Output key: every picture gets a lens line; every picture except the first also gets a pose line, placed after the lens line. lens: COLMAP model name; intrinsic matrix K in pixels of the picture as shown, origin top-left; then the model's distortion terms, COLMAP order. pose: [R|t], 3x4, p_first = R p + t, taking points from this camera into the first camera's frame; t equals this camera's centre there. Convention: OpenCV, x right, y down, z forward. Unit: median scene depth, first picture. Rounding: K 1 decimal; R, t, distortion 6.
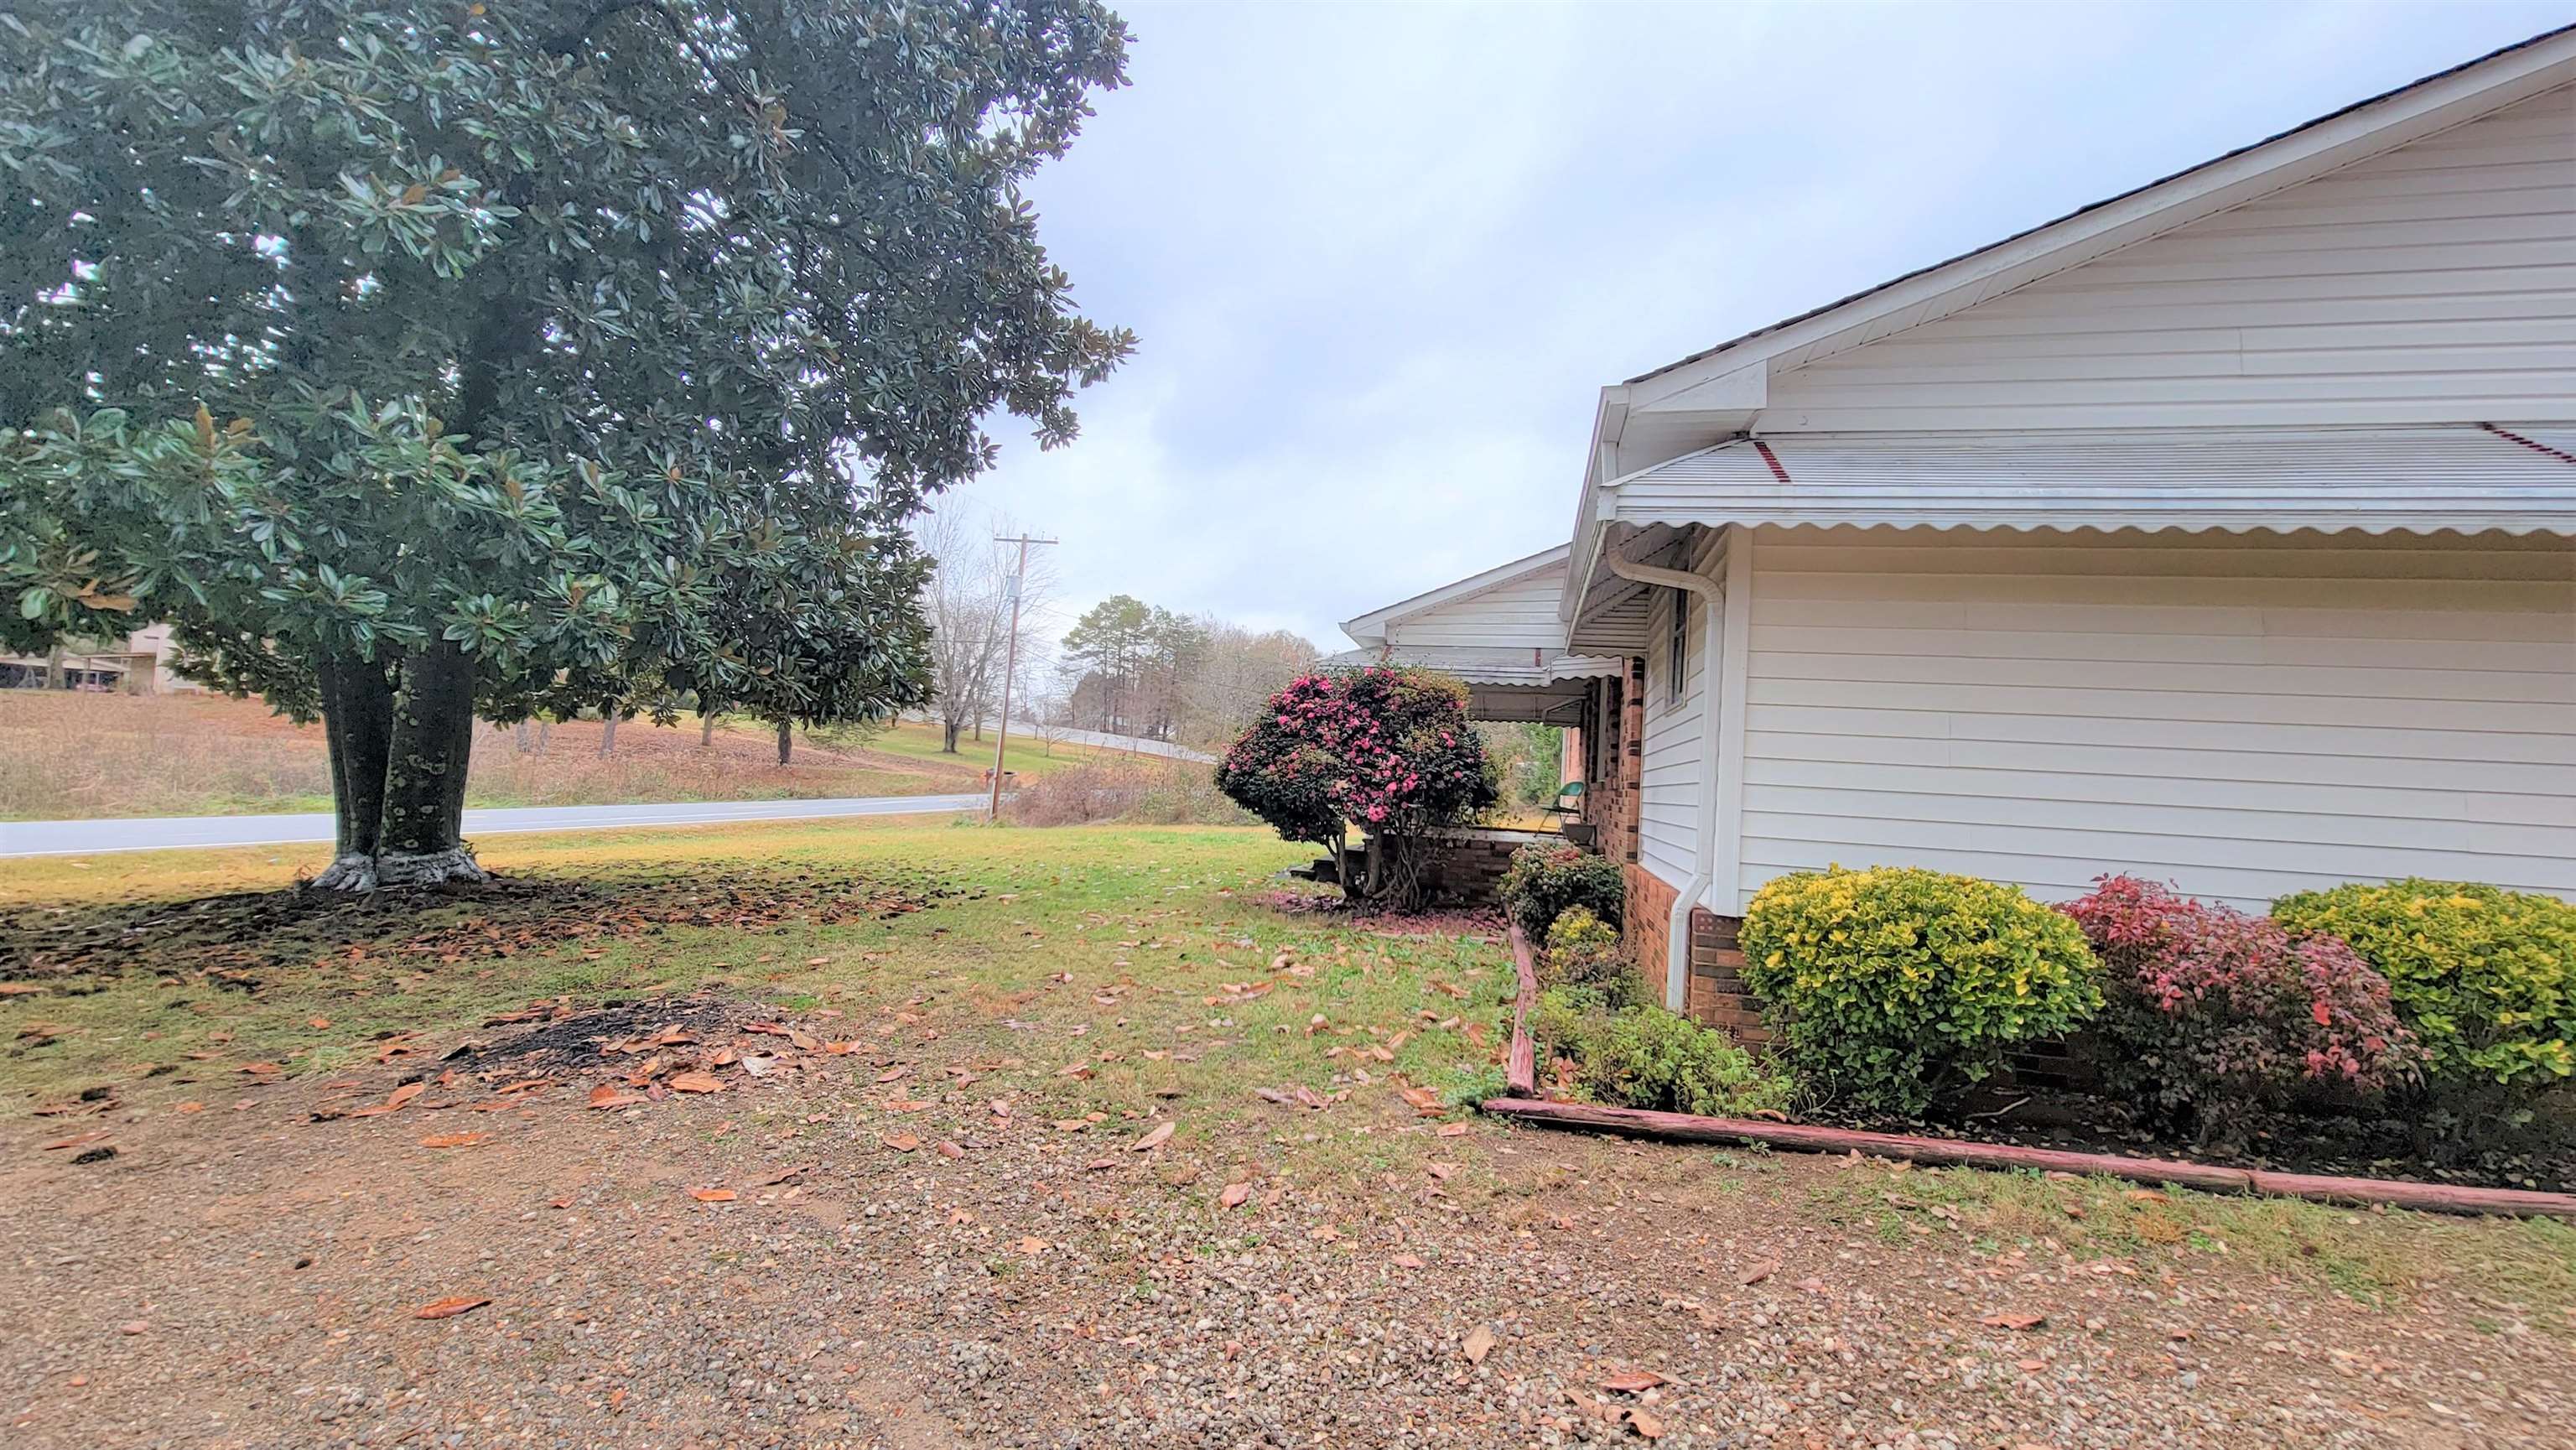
lens RADIAL K [[1044.0, 0, 1288.0], [0, 1044.0, 725.0], [0, 0, 1]] dist [-0.001190, 0.000084]
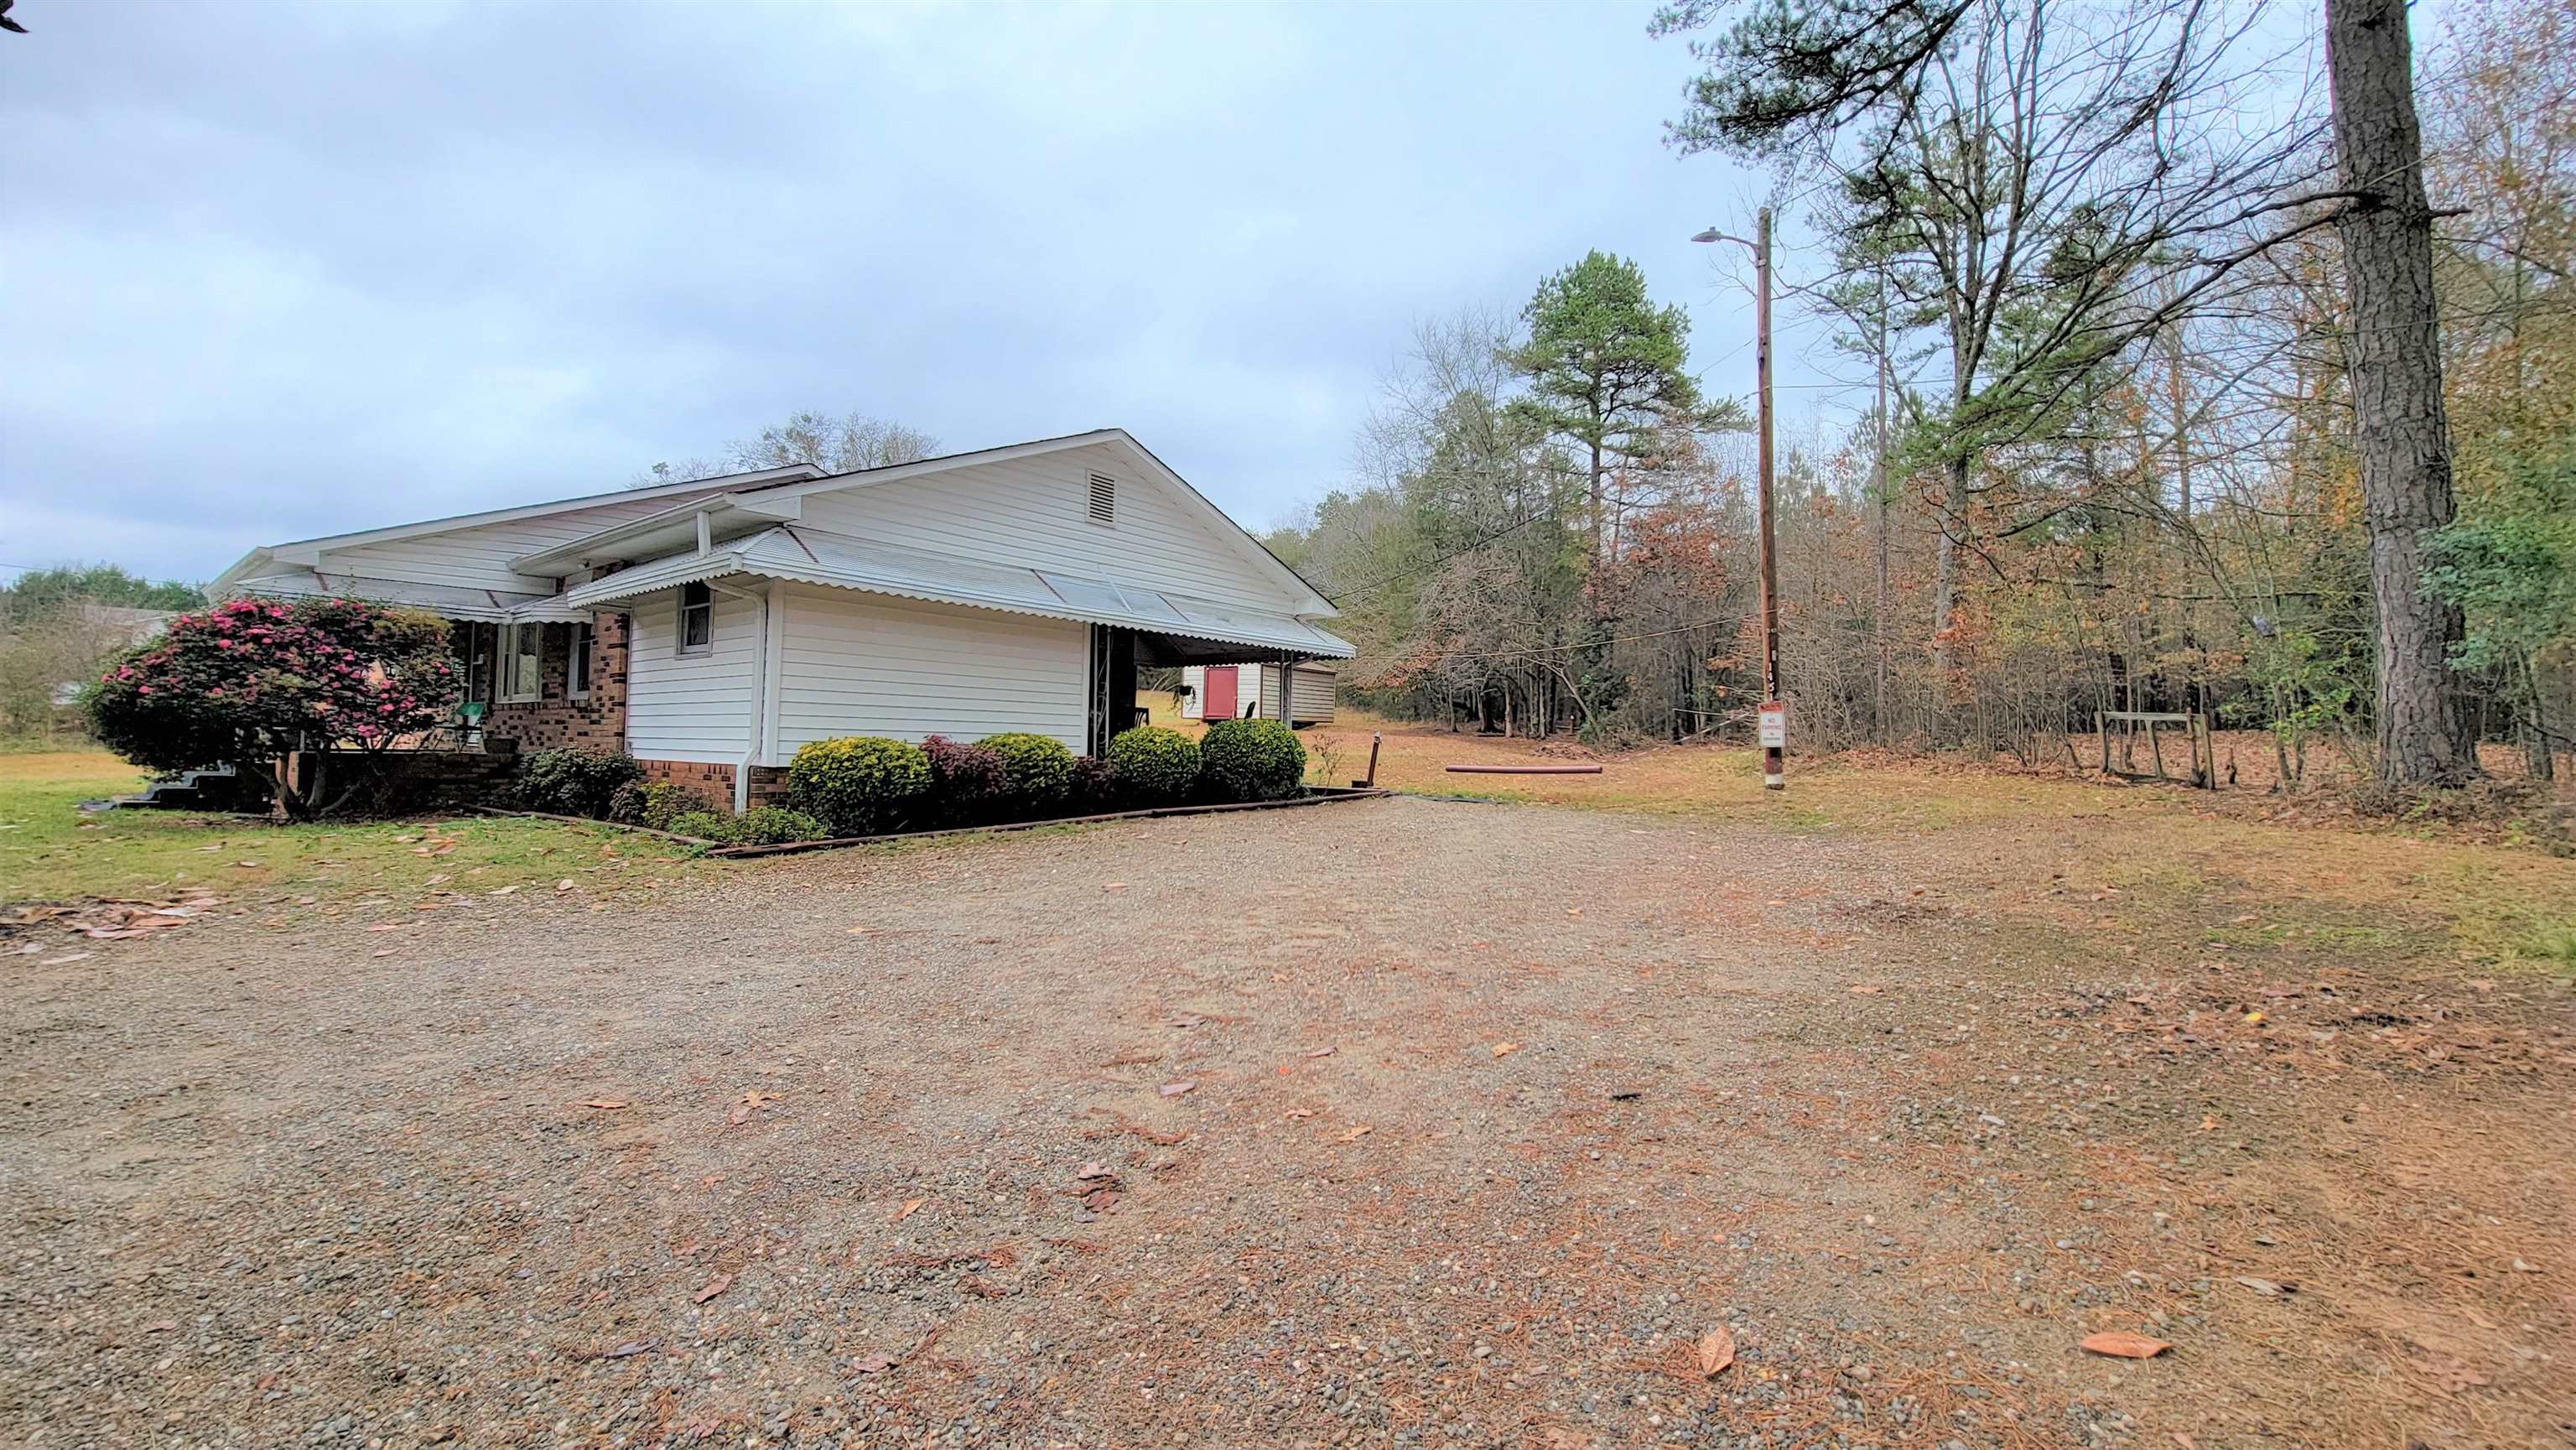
lens RADIAL K [[1044.0, 0, 1288.0], [0, 1044.0, 725.0], [0, 0, 1]] dist [-0.001190, 0.000084]
pose [[0.440702, -0.029963, 0.897153, -0.555900], [-0.039979, 0.997796, 0.052963, -0.025331], [-0.896763, -0.059208, 0.438533, -0.451982]]
